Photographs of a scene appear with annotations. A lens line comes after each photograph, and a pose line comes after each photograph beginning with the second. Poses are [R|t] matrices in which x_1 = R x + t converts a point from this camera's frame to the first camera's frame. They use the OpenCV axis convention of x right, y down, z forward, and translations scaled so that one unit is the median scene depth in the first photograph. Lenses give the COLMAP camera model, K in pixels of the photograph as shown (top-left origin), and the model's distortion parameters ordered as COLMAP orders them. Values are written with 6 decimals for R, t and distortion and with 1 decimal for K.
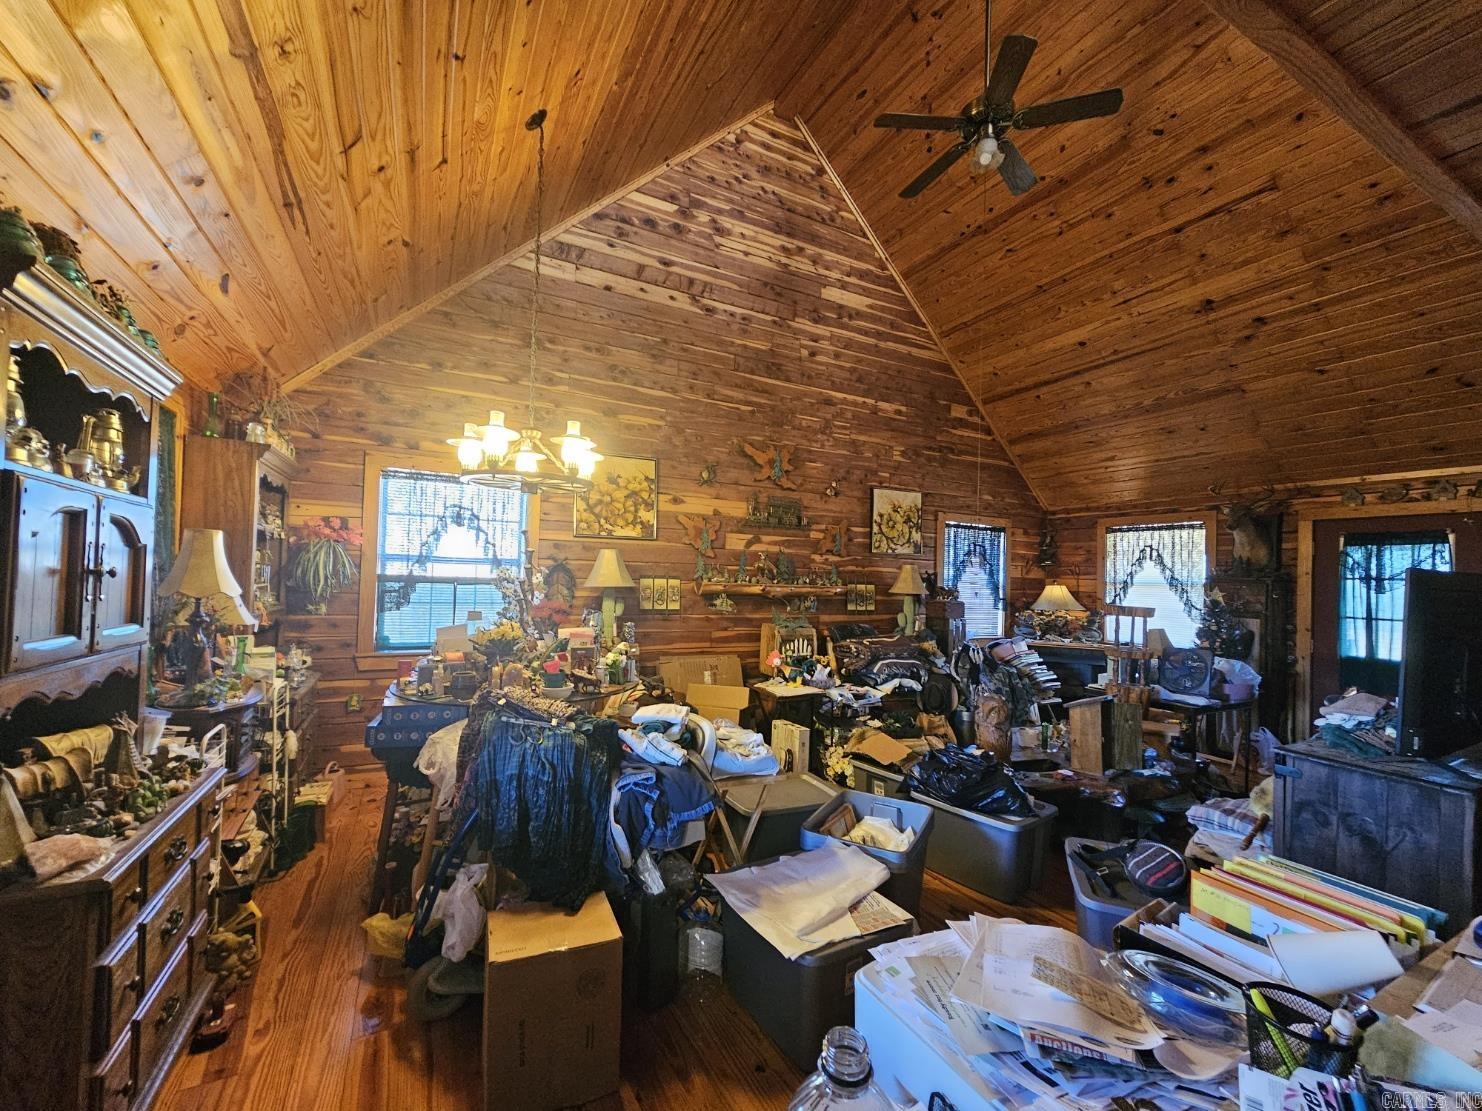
lens RADIAL K [[610.6, 0, 745.2], [0, 610.6, 564.6], [0, 0, 1]] dist [-0.001338, -0.000094]
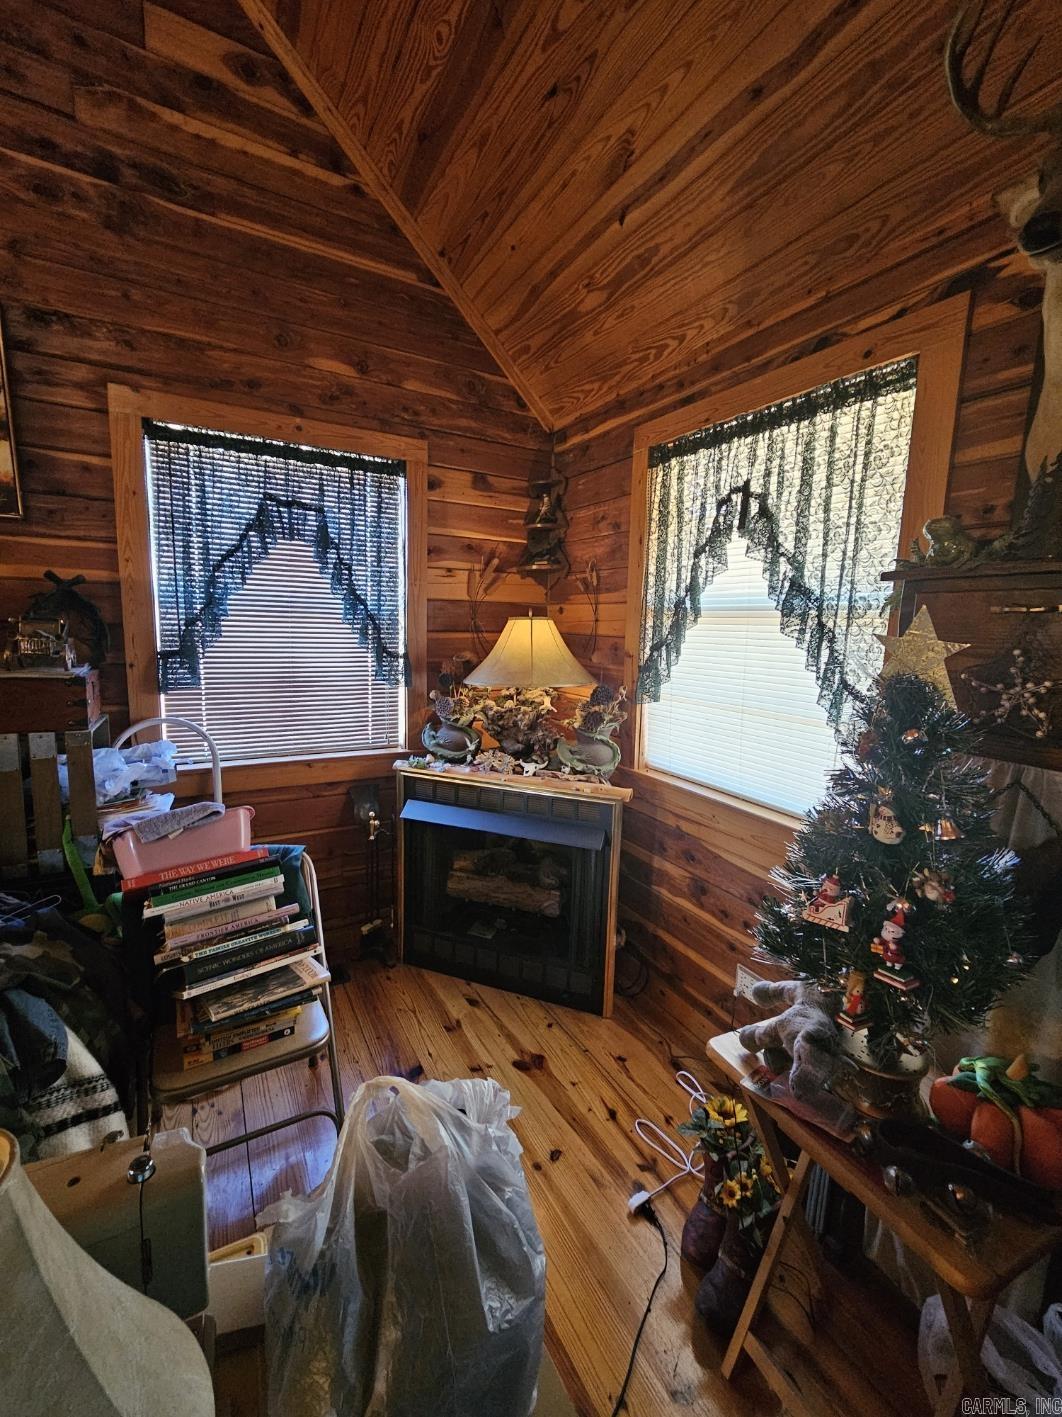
lens RADIAL K [[583.8, 0, 529.7], [0, 583.8, 706.2], [0, 0, 1]] dist [-0.001338, -0.000094]
pose [[0.999414, -0.007390, 0.033419, 0.531402], [0.001844, 0.986620, 0.163024, 0.030448], [-0.034177, -0.162867, 0.986056, 0.677737]]
